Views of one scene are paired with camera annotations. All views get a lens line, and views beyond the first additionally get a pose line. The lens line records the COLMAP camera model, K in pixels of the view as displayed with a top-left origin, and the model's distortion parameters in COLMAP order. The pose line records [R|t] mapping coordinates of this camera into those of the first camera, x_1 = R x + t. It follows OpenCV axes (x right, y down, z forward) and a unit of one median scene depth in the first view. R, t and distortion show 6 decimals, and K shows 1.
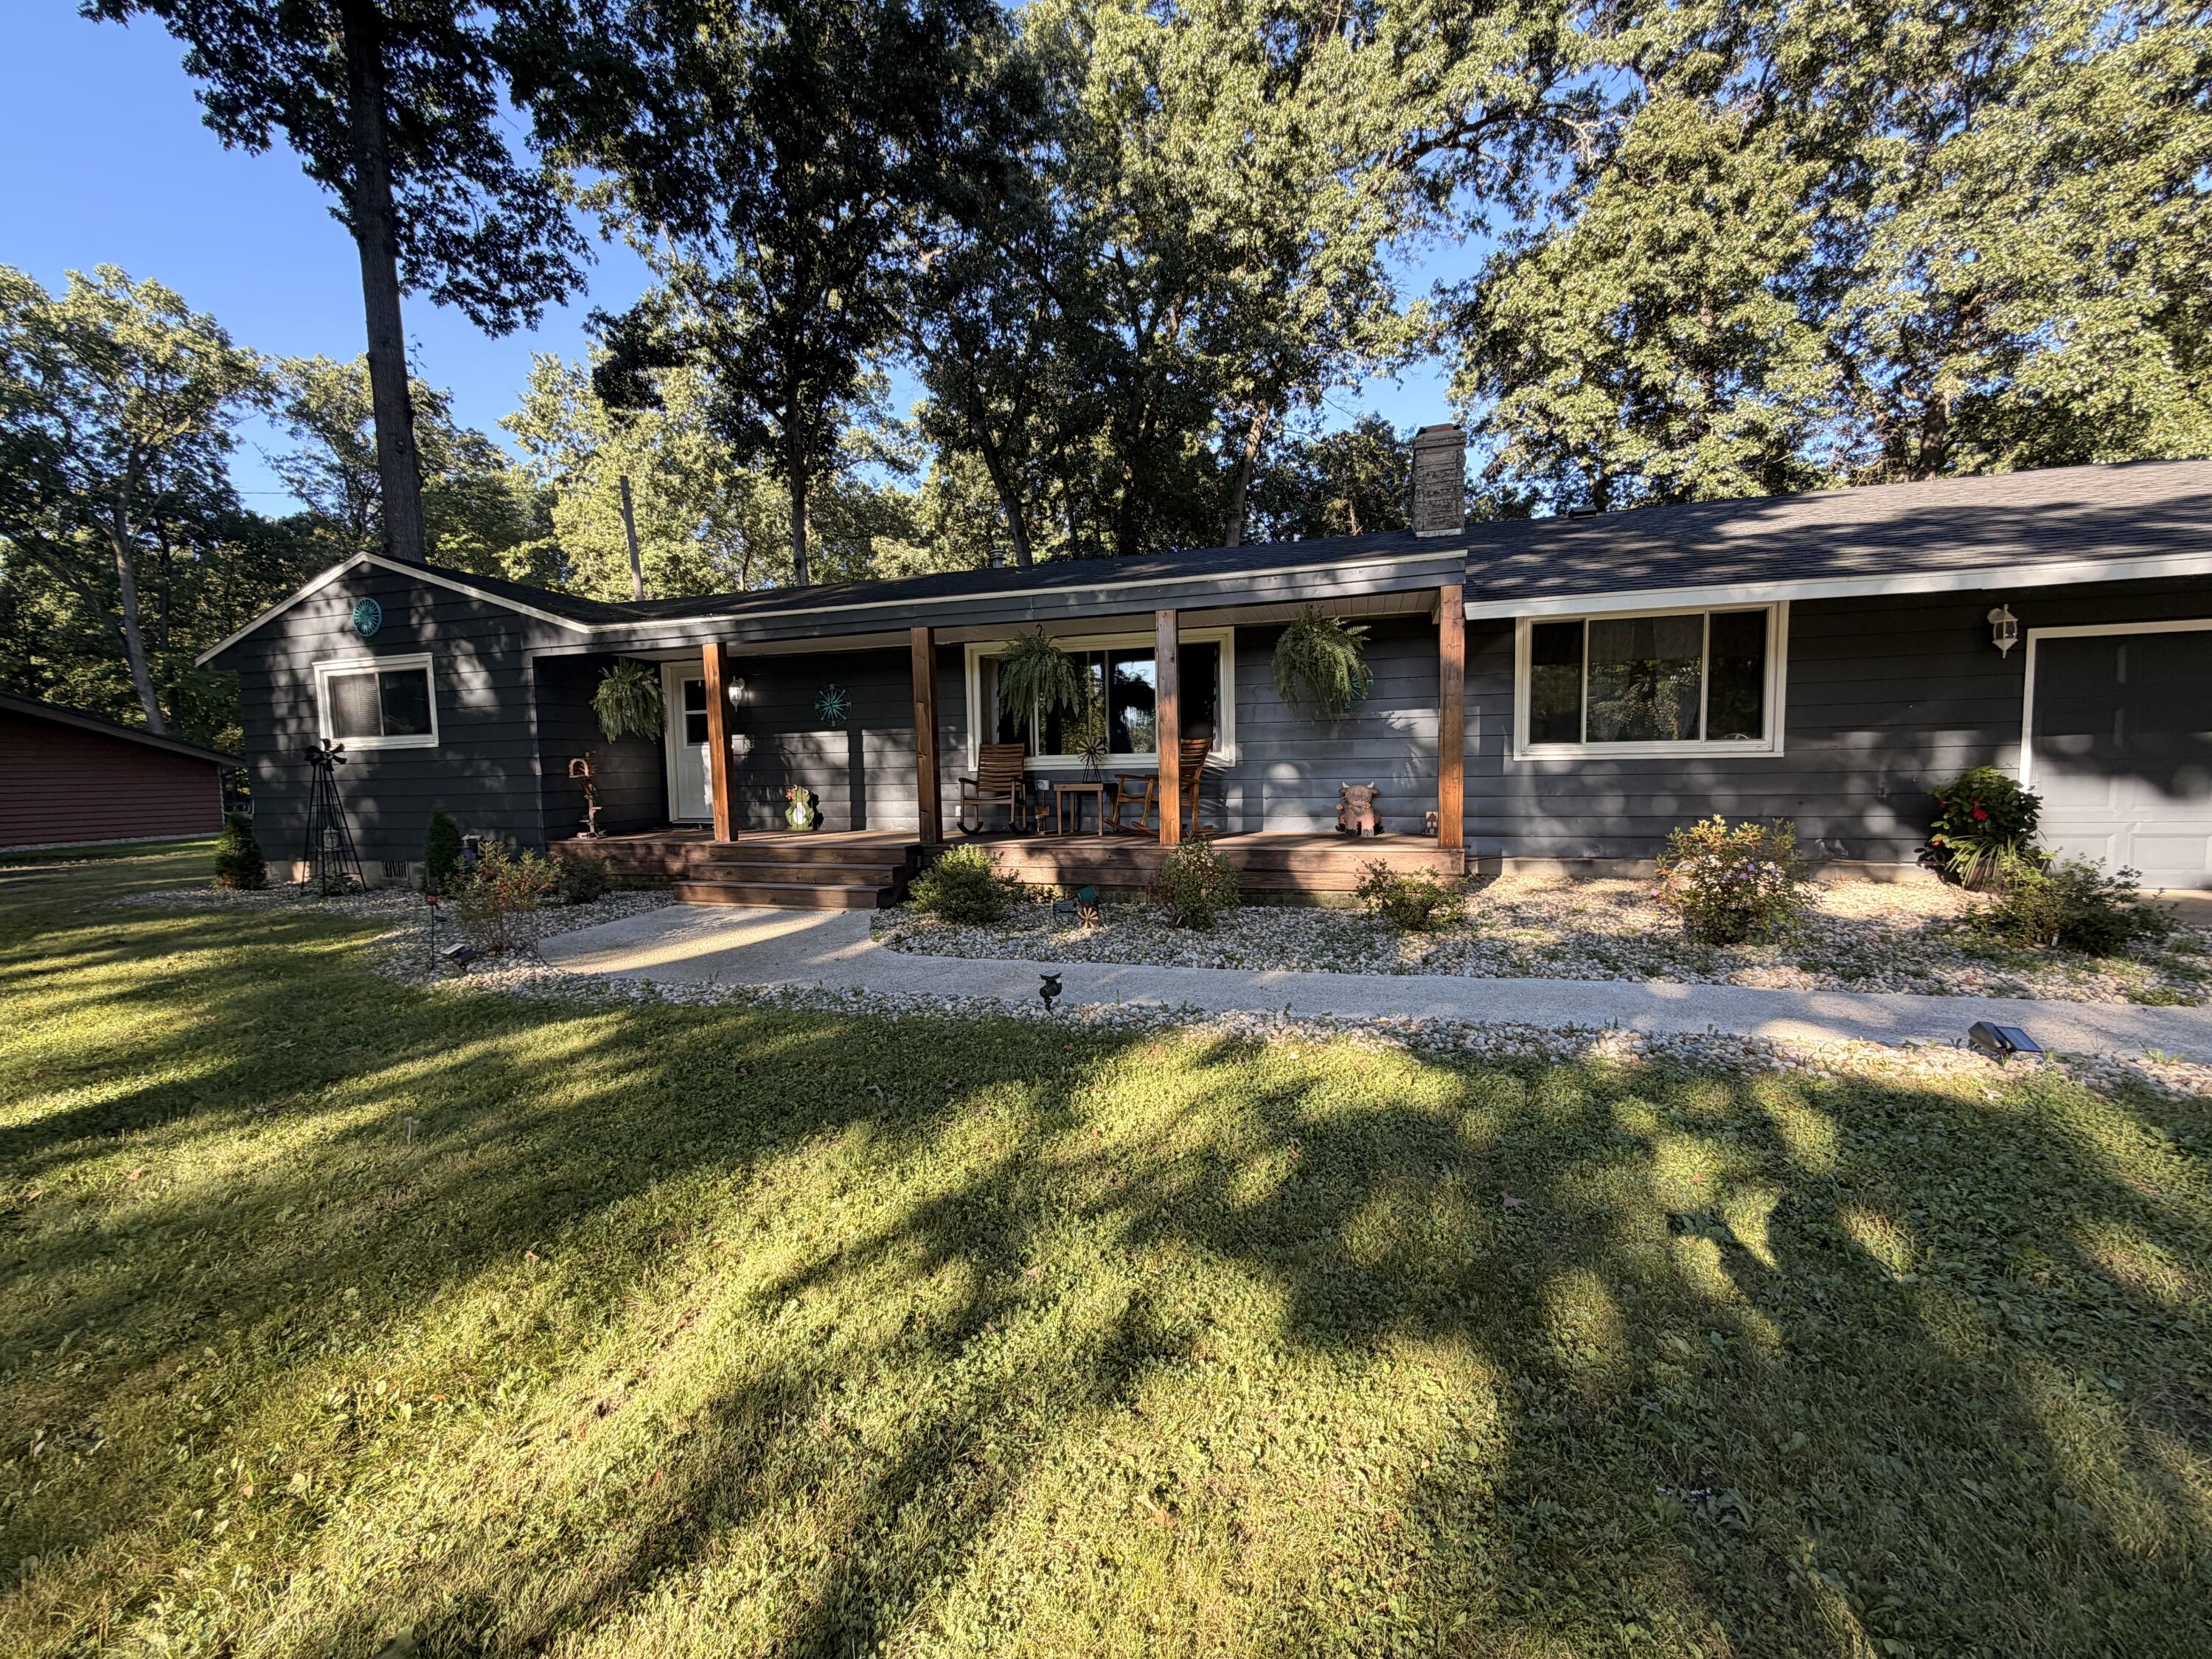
lens RADIAL K [[884.2, 0, 1106.0], [0, 884.2, 829.5], [0, 0, 1]] dist [0.001010, -0.000004]
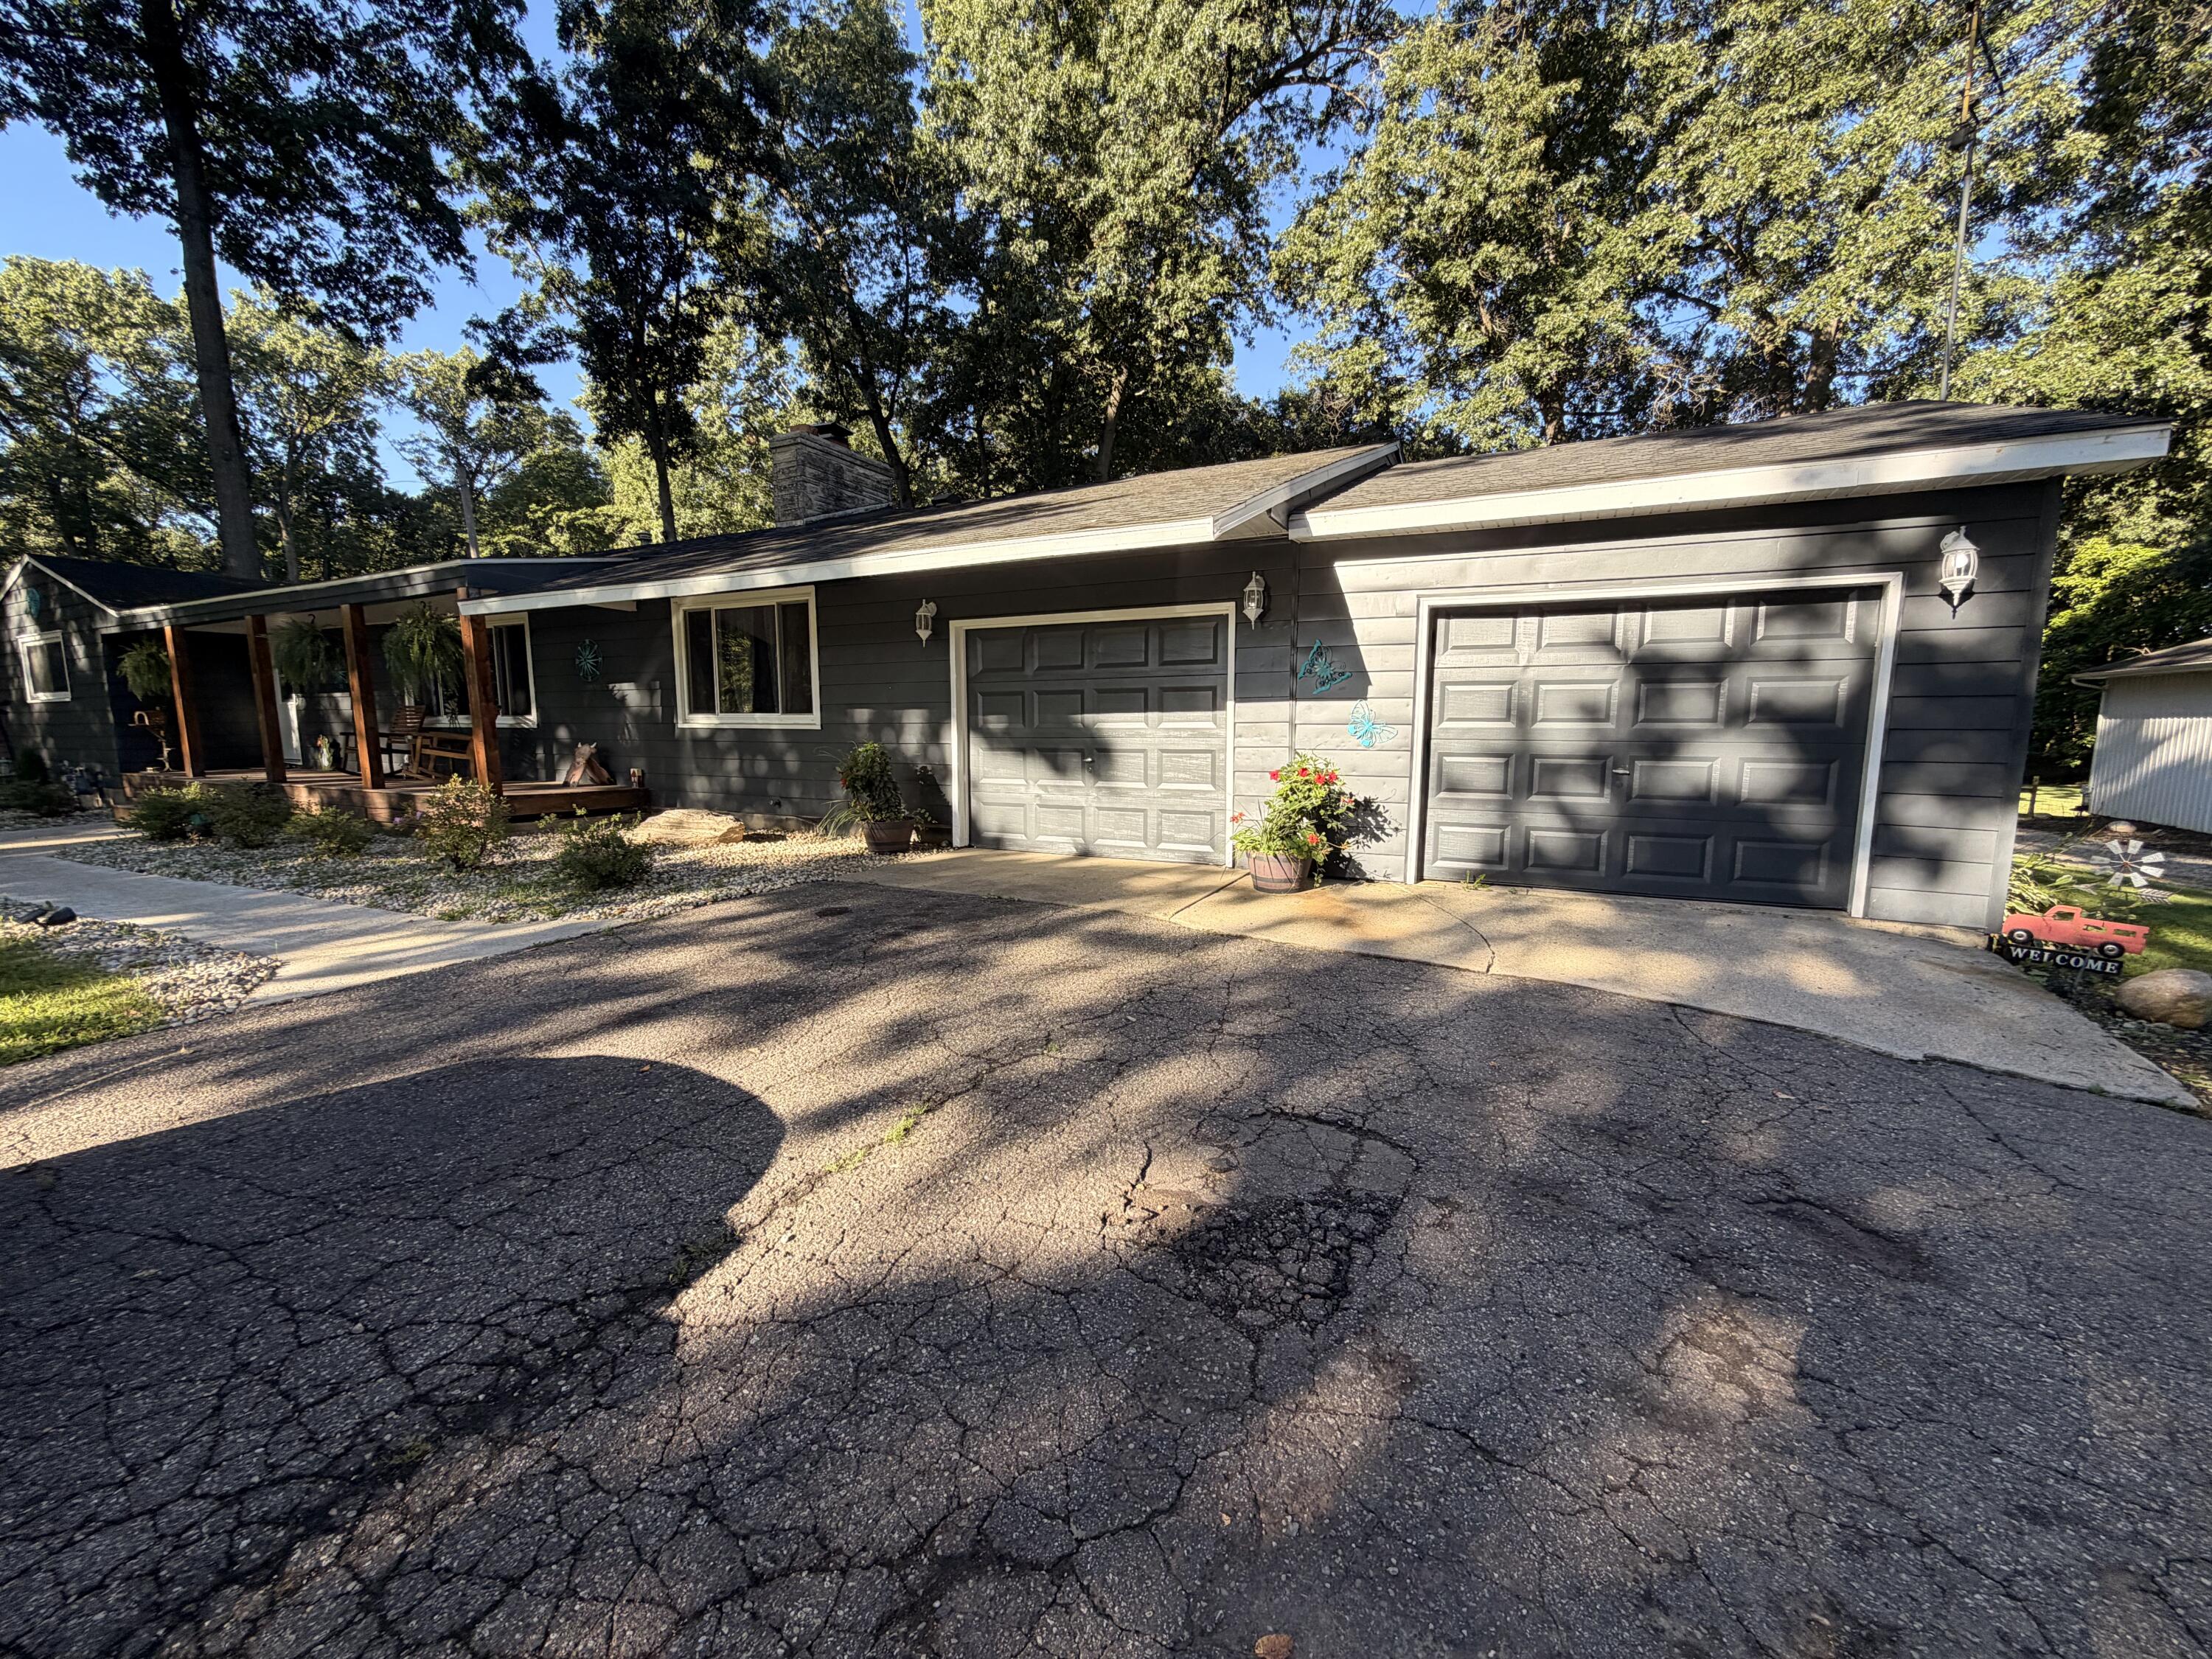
lens RADIAL K [[886.0, 0, 1106.0], [0, 886.0, 829.5], [0, 0, 1]] dist [0.001384, 0.000204]
pose [[0.984536, 0.040629, -0.170404, 0.533862], [-0.031646, 0.997979, 0.055104, -0.010773], [0.172299, -0.048859, 0.983832, -0.035897]]
